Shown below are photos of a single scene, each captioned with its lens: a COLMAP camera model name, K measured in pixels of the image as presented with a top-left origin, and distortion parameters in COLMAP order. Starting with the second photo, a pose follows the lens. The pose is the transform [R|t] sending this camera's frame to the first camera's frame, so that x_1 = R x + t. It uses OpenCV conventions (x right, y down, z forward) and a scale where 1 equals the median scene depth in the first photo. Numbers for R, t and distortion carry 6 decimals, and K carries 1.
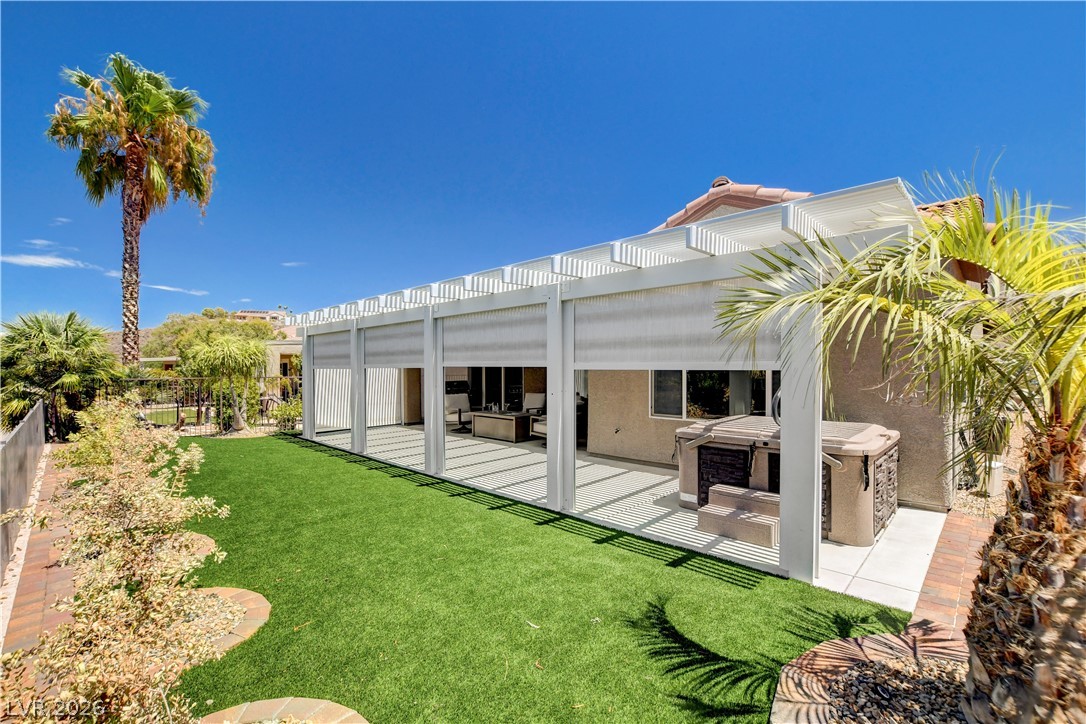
lens RADIAL K [[470.5, 0, 544.0], [0, 470.5, 367.4], [0, 0, 1]] dist [-0.020402, 0.000161]
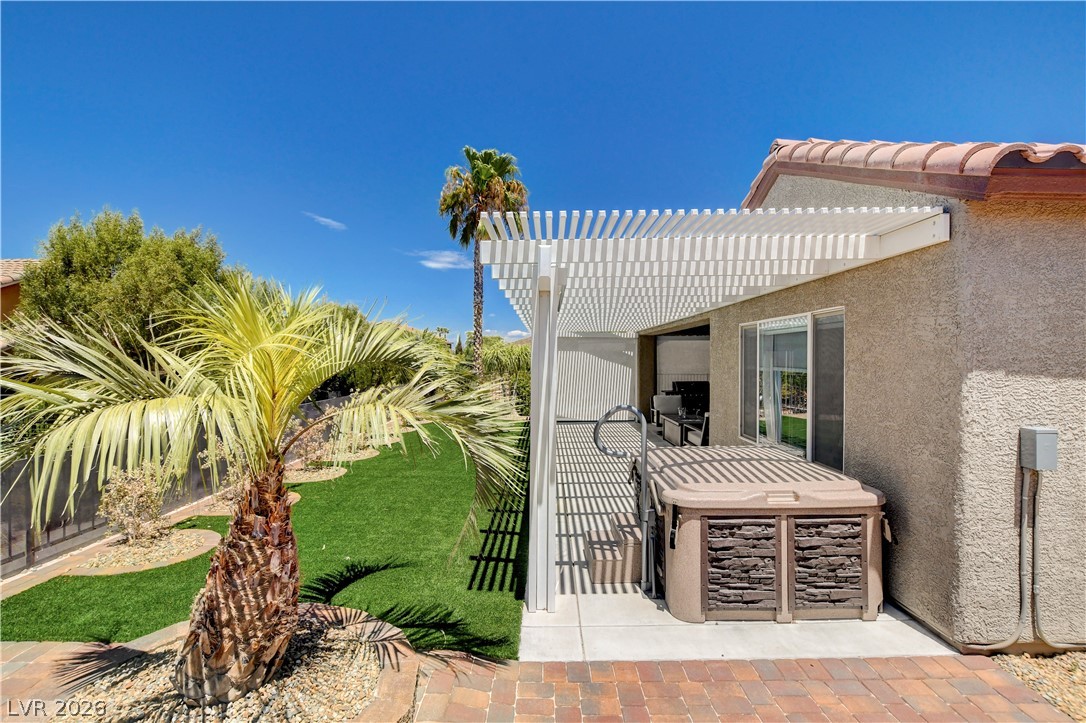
lens RADIAL K [[510.4, 0, 548.0], [0, 510.4, 354.9], [0, 0, 1]] dist [-0.015173, 0.000538]
pose [[0.700494, 0.003576, -0.713650, 1.094553], [-0.011622, 0.999912, -0.006398, -0.056986], [0.713564, 0.012776, 0.700473, 0.213852]]
